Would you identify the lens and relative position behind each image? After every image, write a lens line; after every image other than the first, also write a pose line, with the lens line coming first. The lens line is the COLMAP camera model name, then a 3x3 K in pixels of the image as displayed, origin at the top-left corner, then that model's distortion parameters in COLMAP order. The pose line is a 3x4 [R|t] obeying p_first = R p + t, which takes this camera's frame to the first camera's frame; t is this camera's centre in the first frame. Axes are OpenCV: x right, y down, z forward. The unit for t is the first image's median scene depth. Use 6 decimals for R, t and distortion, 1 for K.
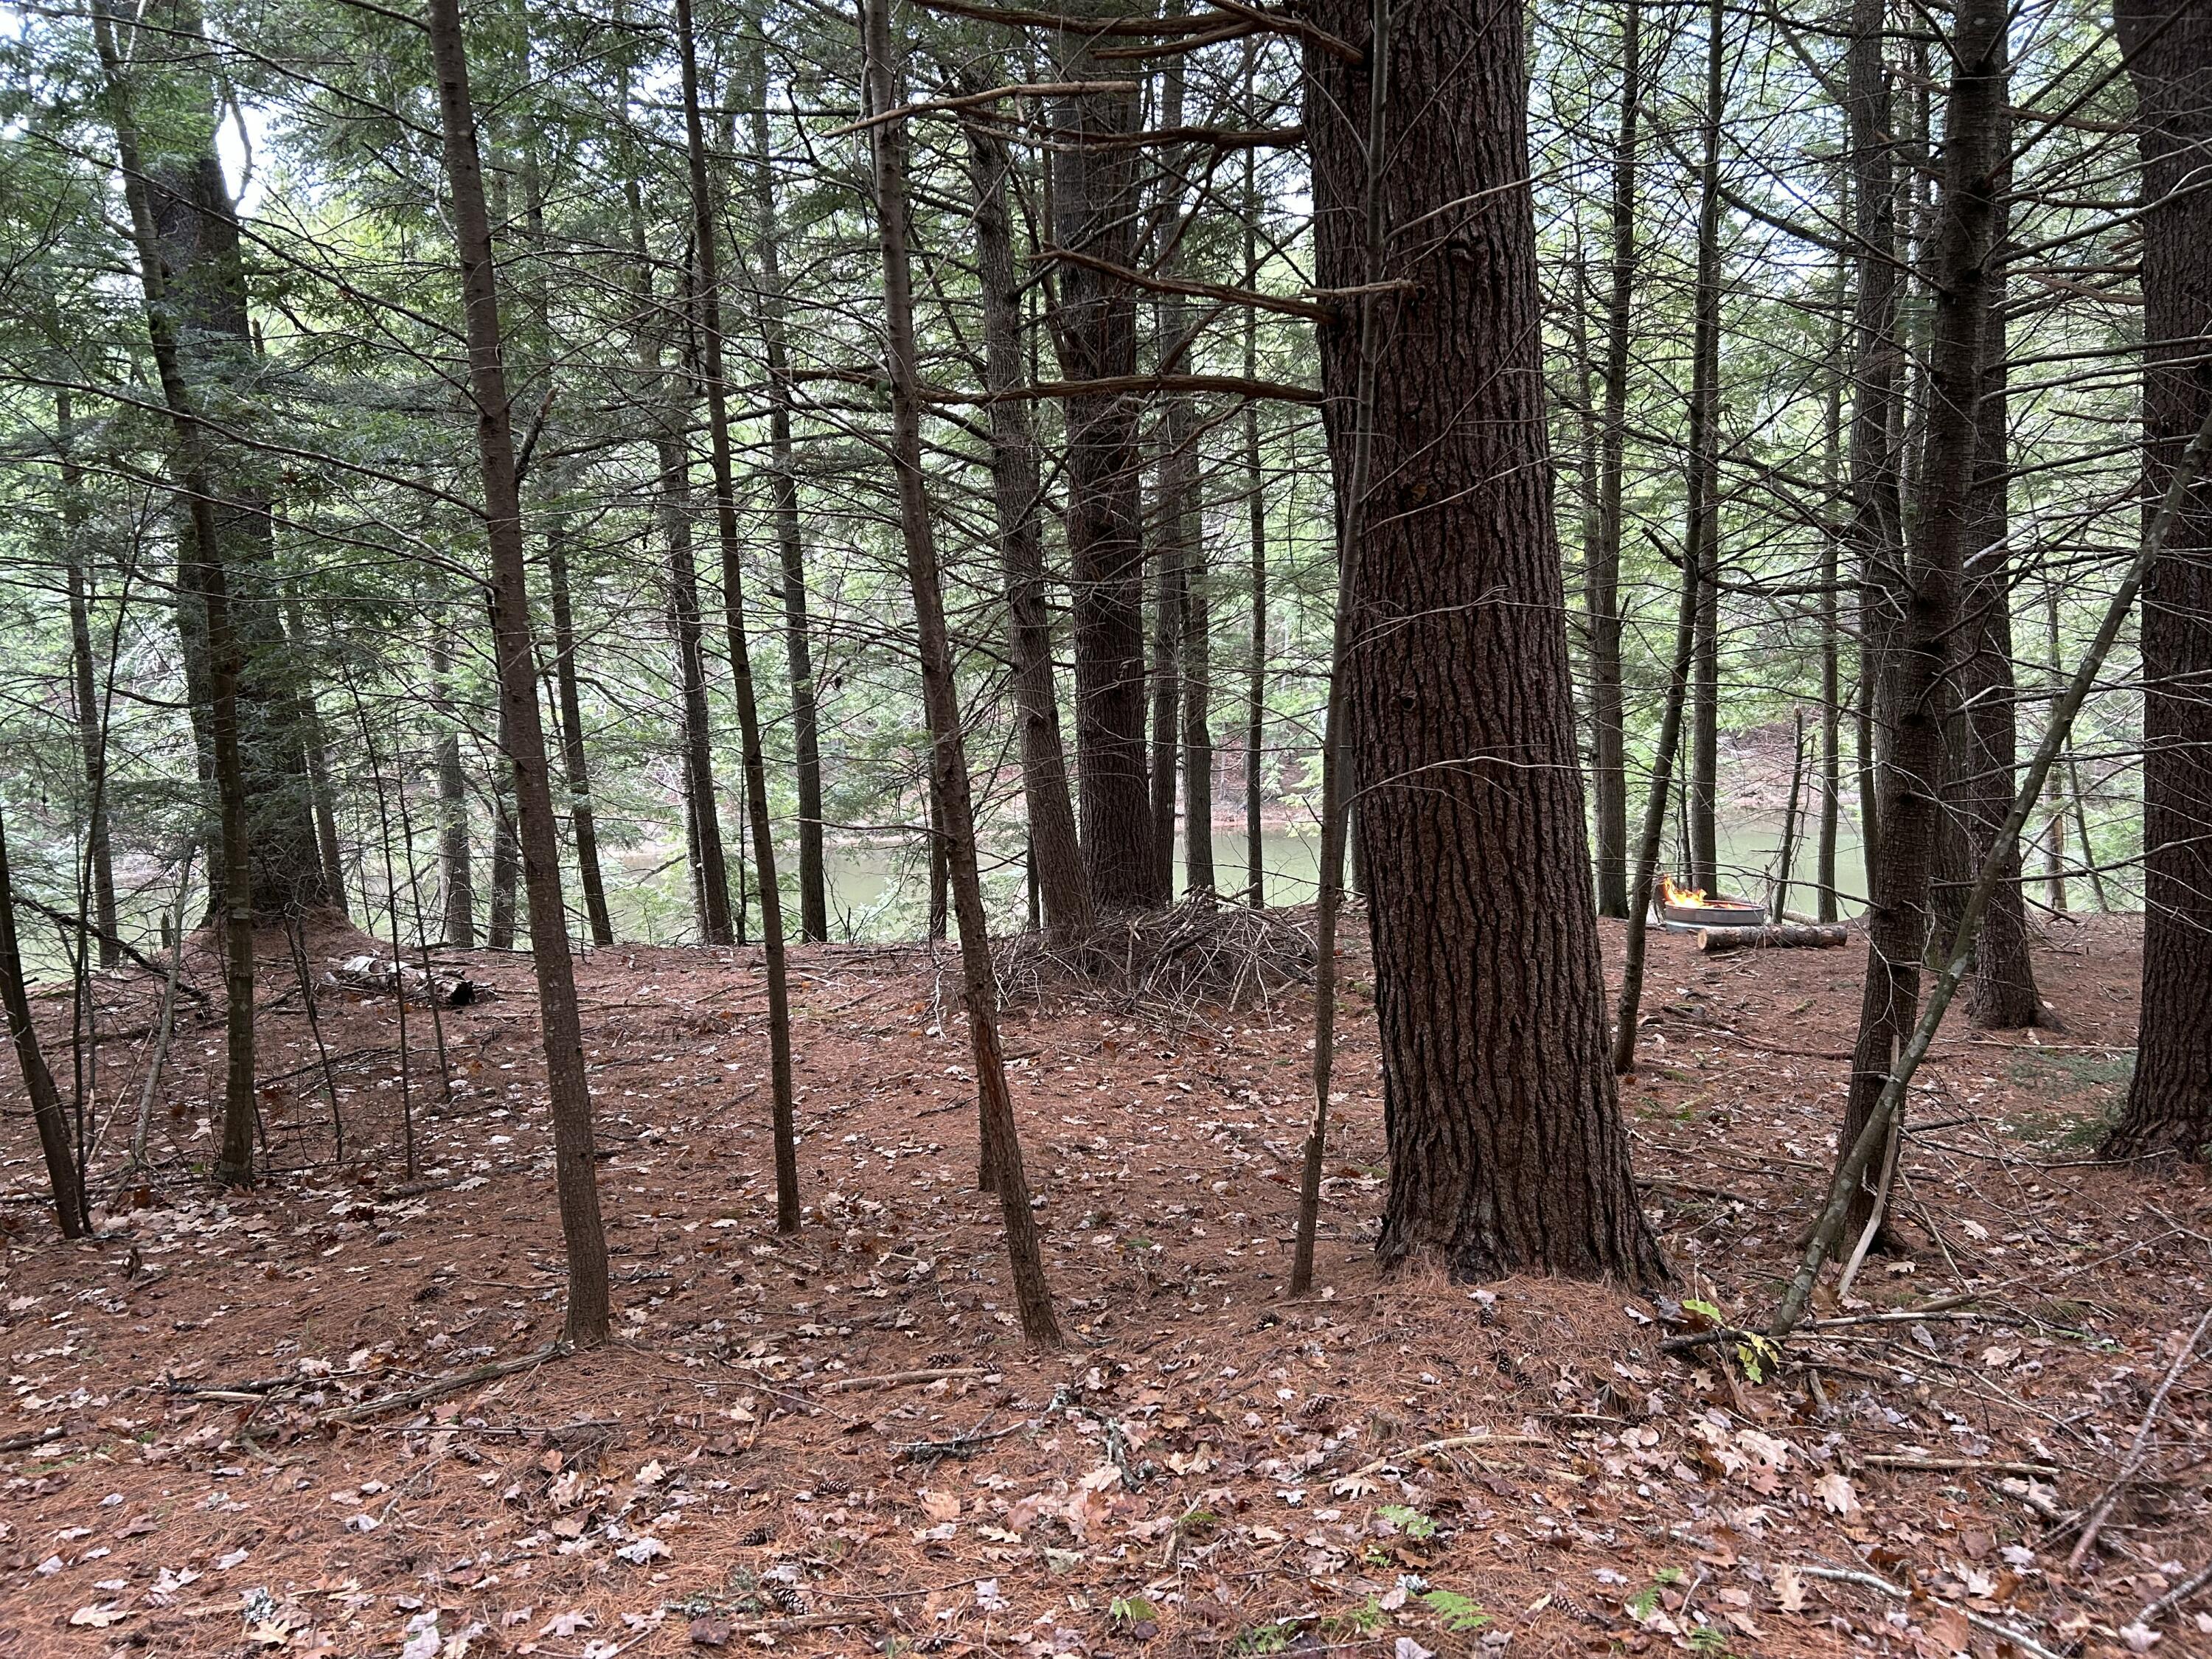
lens RADIAL K [[1685.4, 0, 1100.2], [0, 1685.4, 843.5], [0, 0, 1]] dist [0.061884, -0.050156]
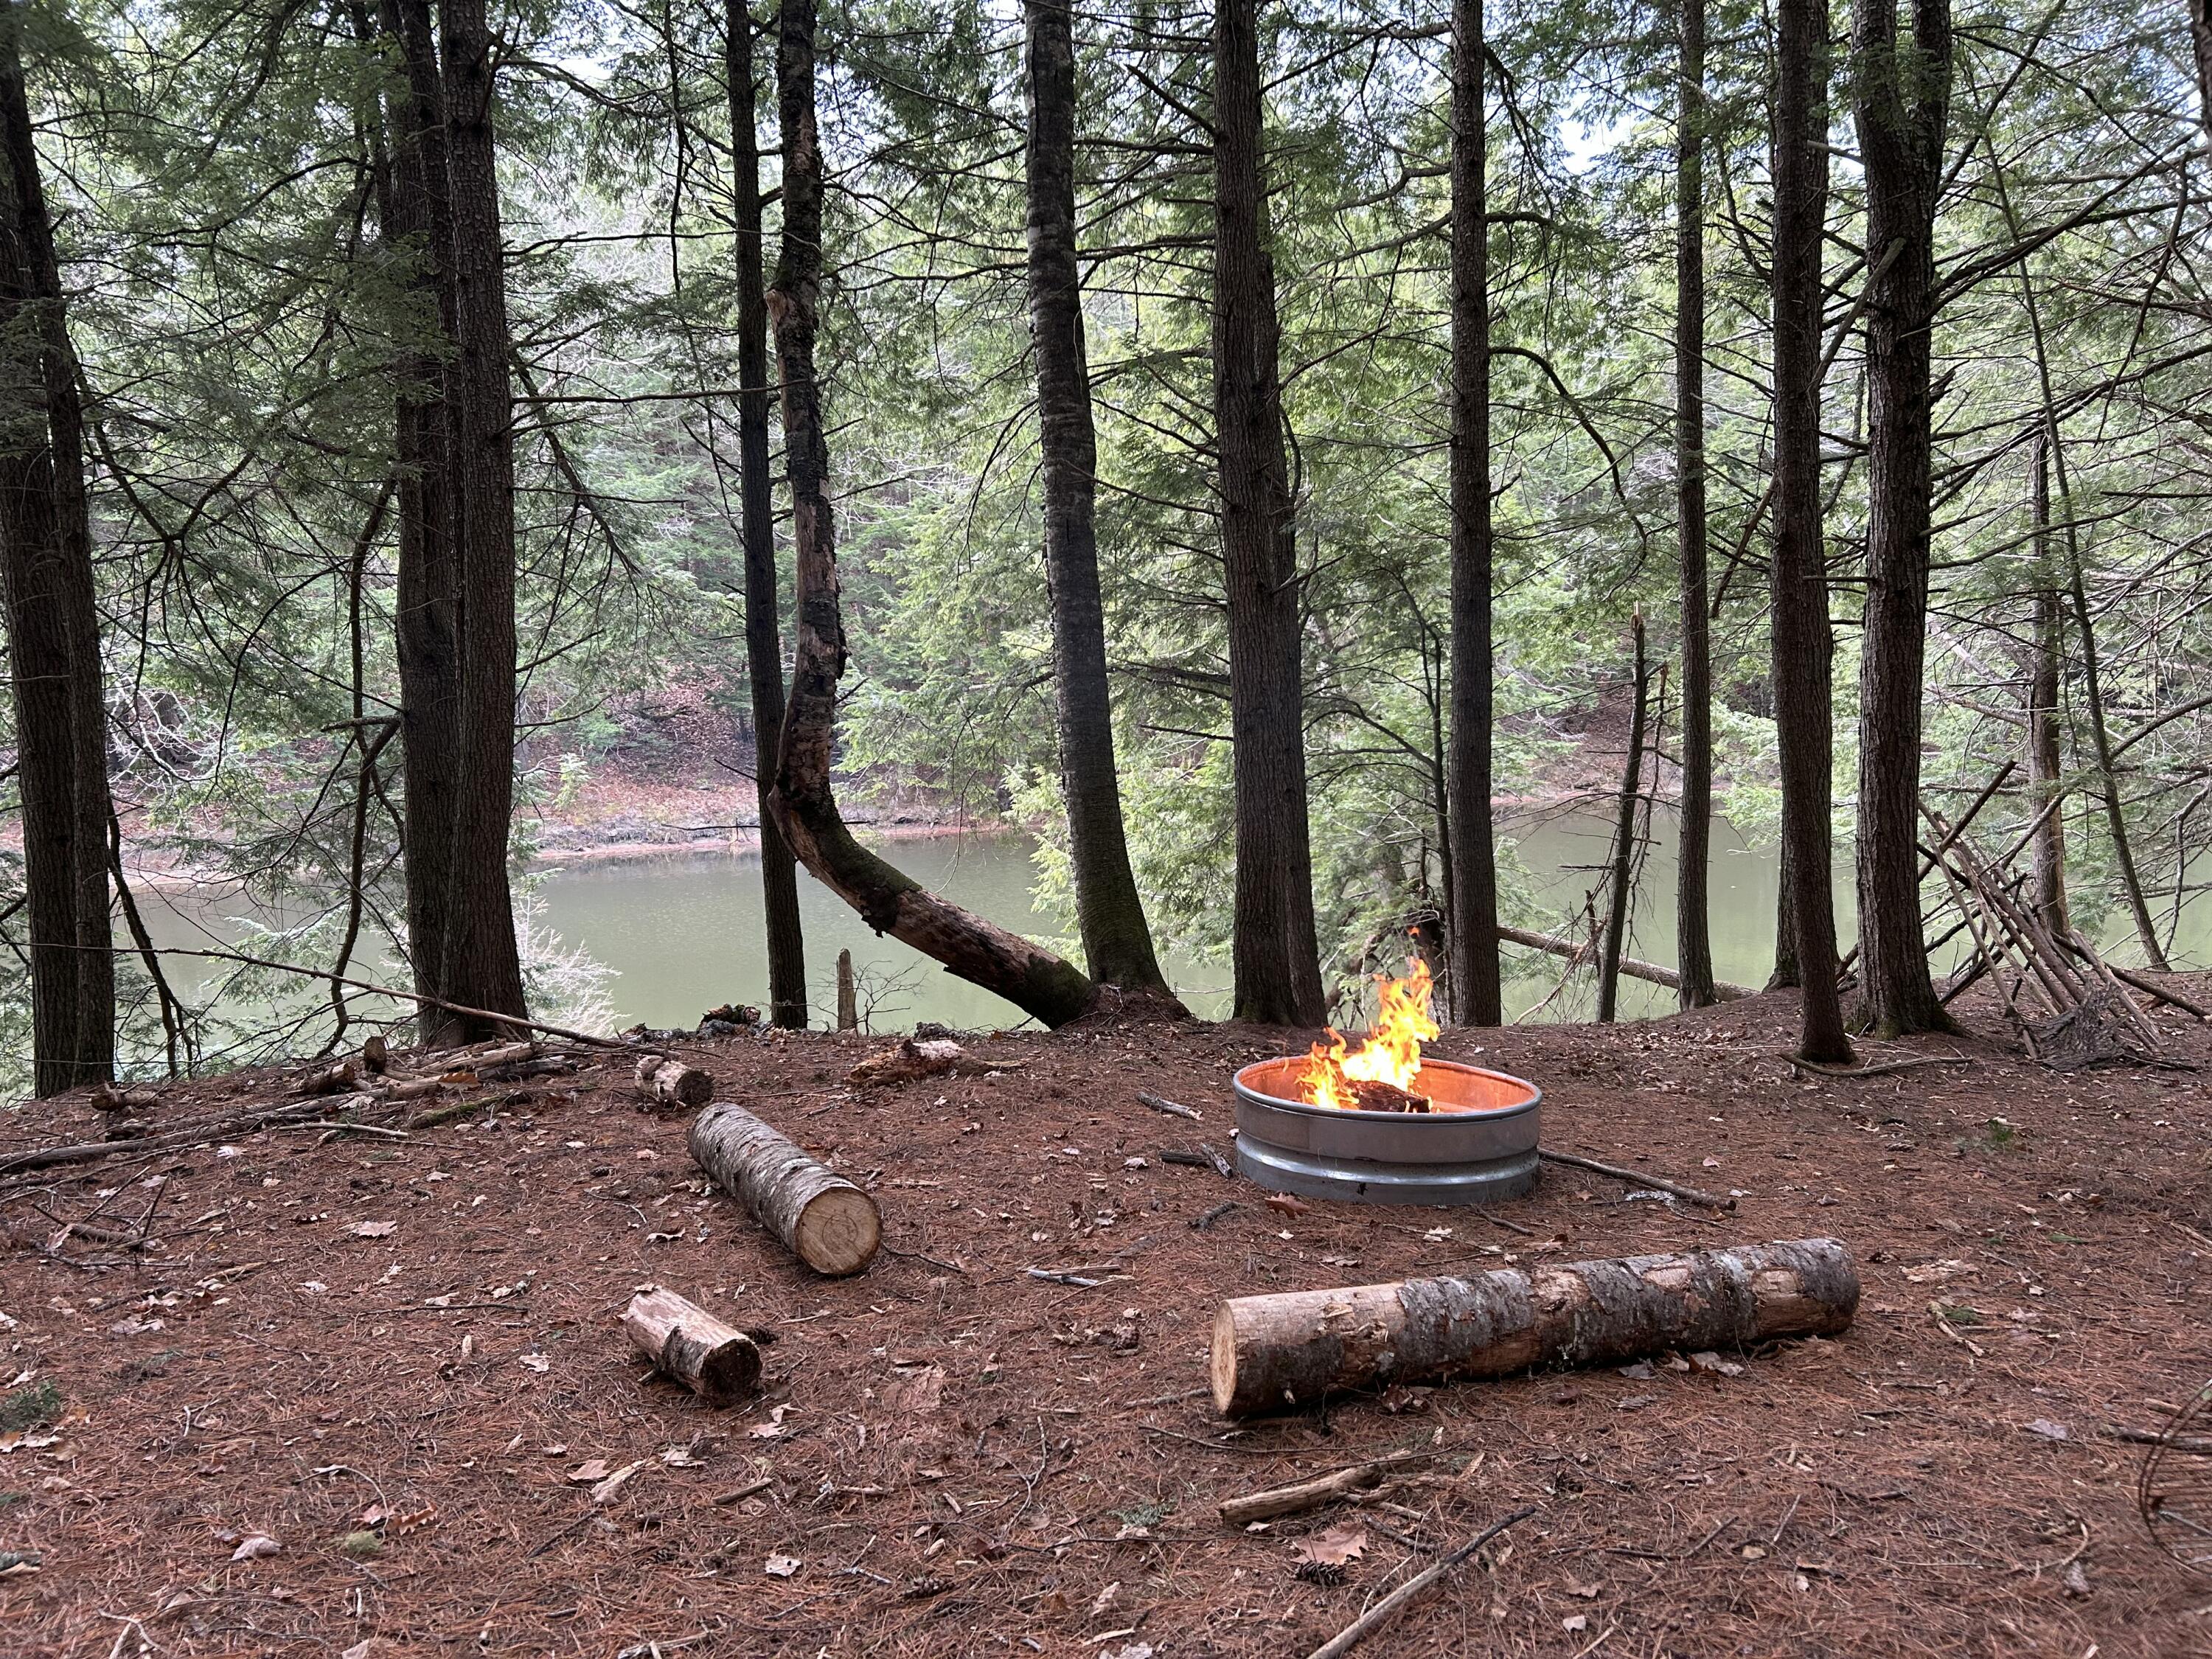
lens RADIAL K [[1685.4, 0, 1100.2], [0, 1685.4, 843.5], [0, 0, 1]] dist [0.061884, -0.050156]
pose [[0.996854, -0.011828, 0.078368, 0.301758], [0.011622, 0.999928, 0.003077, -0.012300], [-0.078399, -0.002156, 0.996920, 0.728973]]
